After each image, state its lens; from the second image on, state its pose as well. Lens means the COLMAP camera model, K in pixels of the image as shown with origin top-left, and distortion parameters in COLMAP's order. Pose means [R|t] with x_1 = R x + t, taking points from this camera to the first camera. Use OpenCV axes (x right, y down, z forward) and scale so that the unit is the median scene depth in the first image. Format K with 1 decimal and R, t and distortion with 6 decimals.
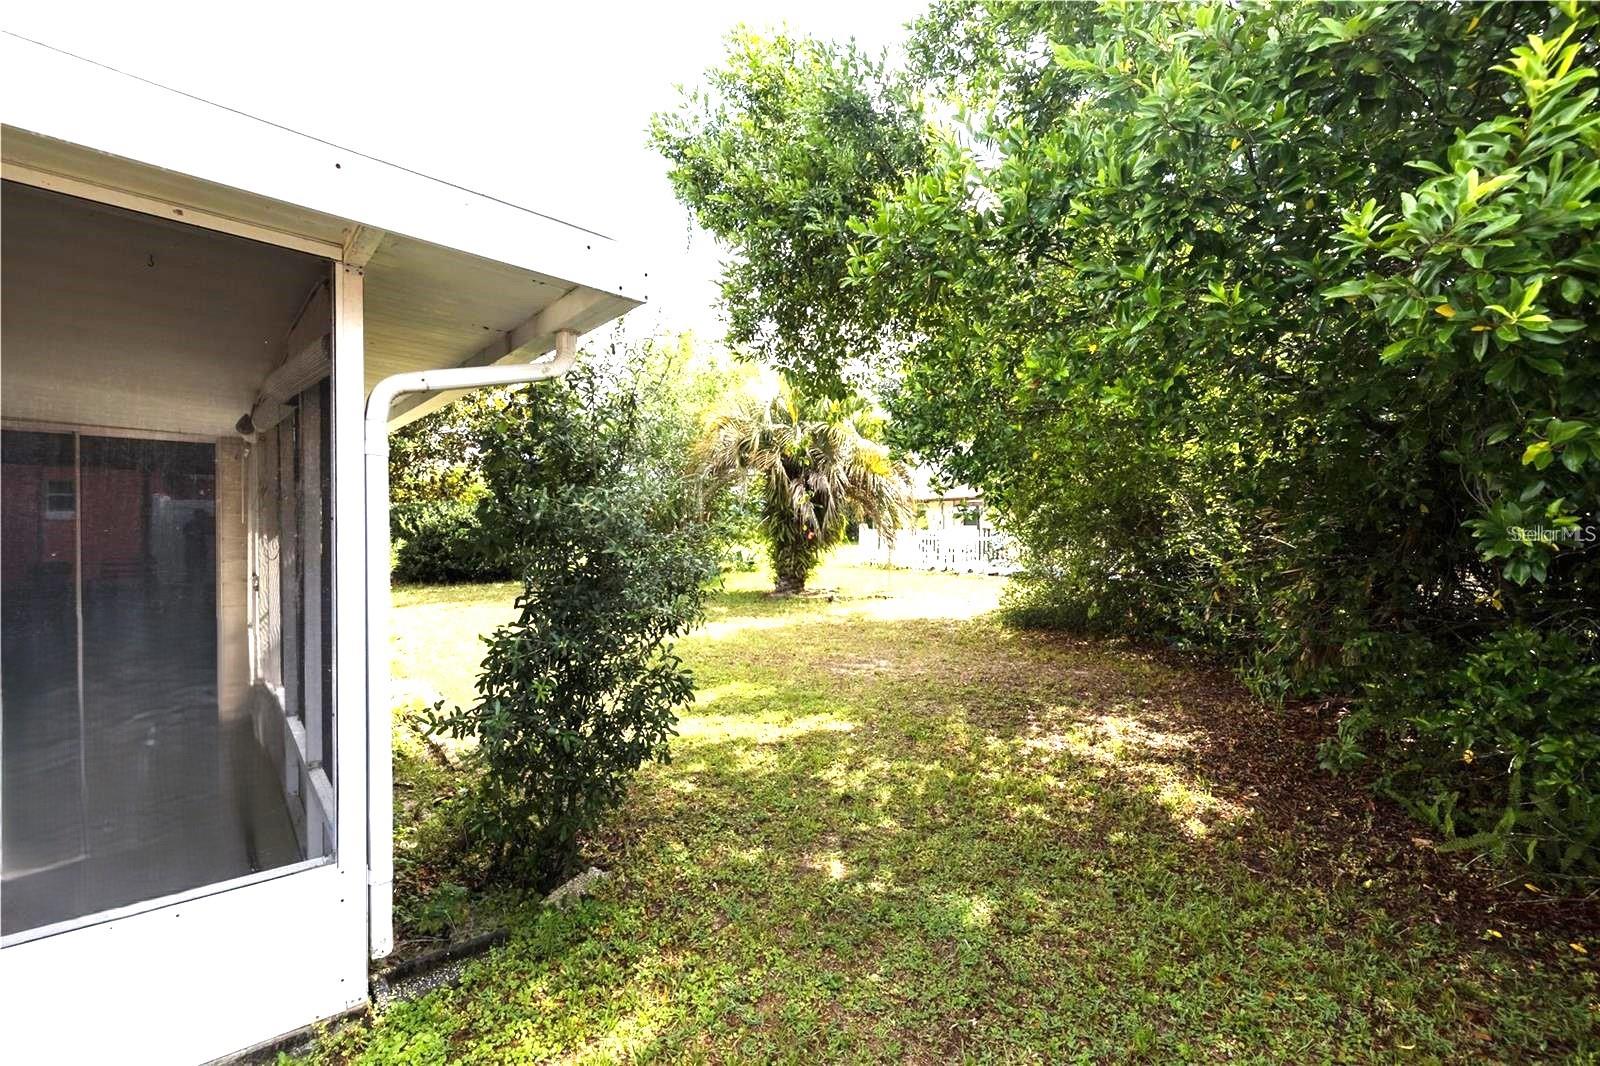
lens RADIAL K [[687.5, 0, 799.5], [0, 687.5, 538.8], [0, 0, 1]] dist [0.000485, -0.000261]
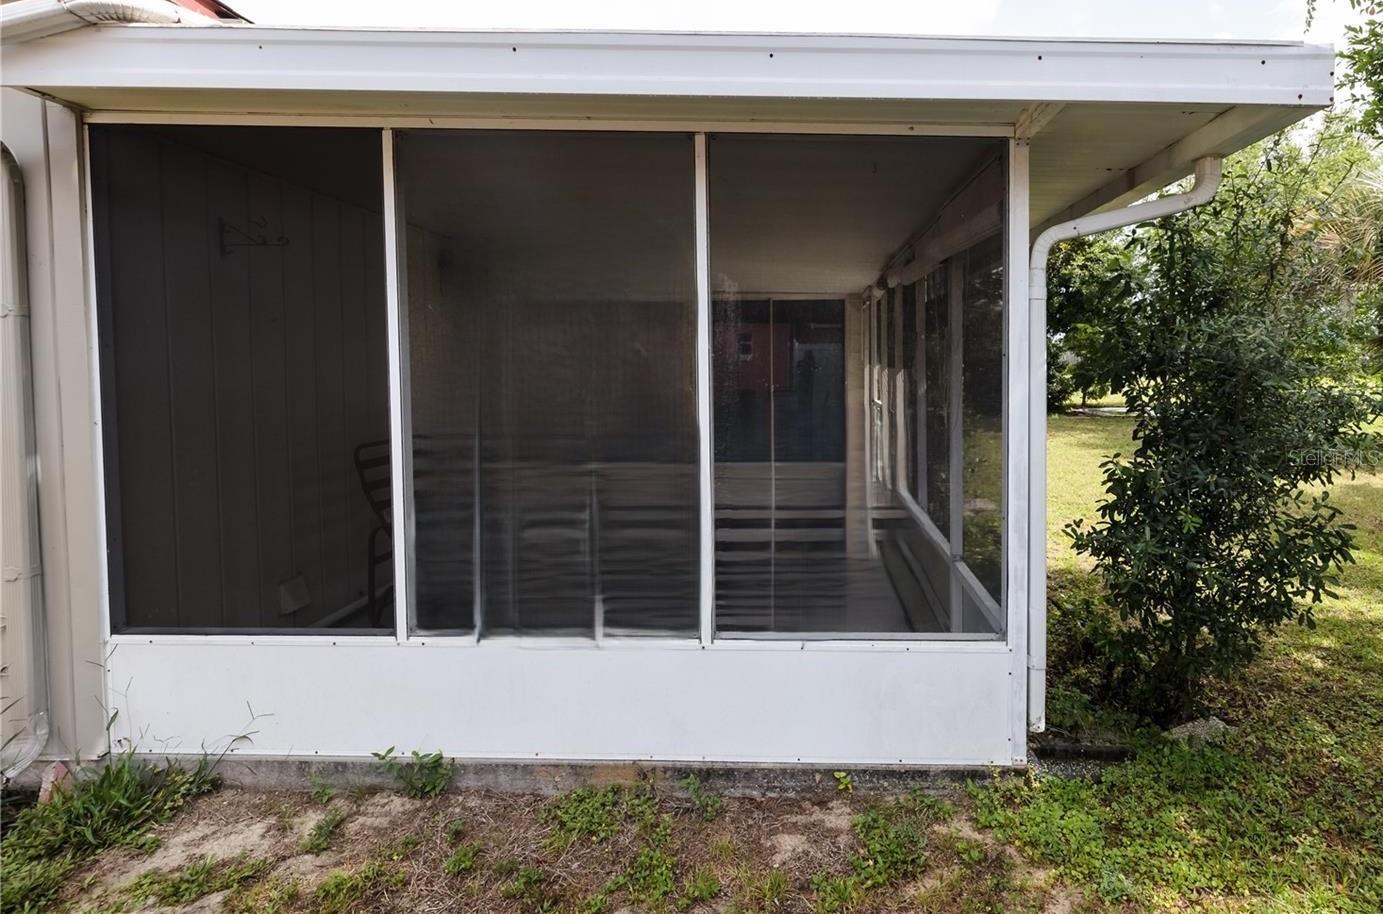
lens RADIAL K [[698.5, 0, 693.9], [0, 698.5, 384.8], [0, 0, 1]] dist [-0.002580, 0.000429]
pose [[0.739206, 0.008912, -0.673421, -0.209990], [0.001333, 0.999891, 0.014696, 0.004006], [0.673478, -0.011761, 0.739113, -0.214327]]
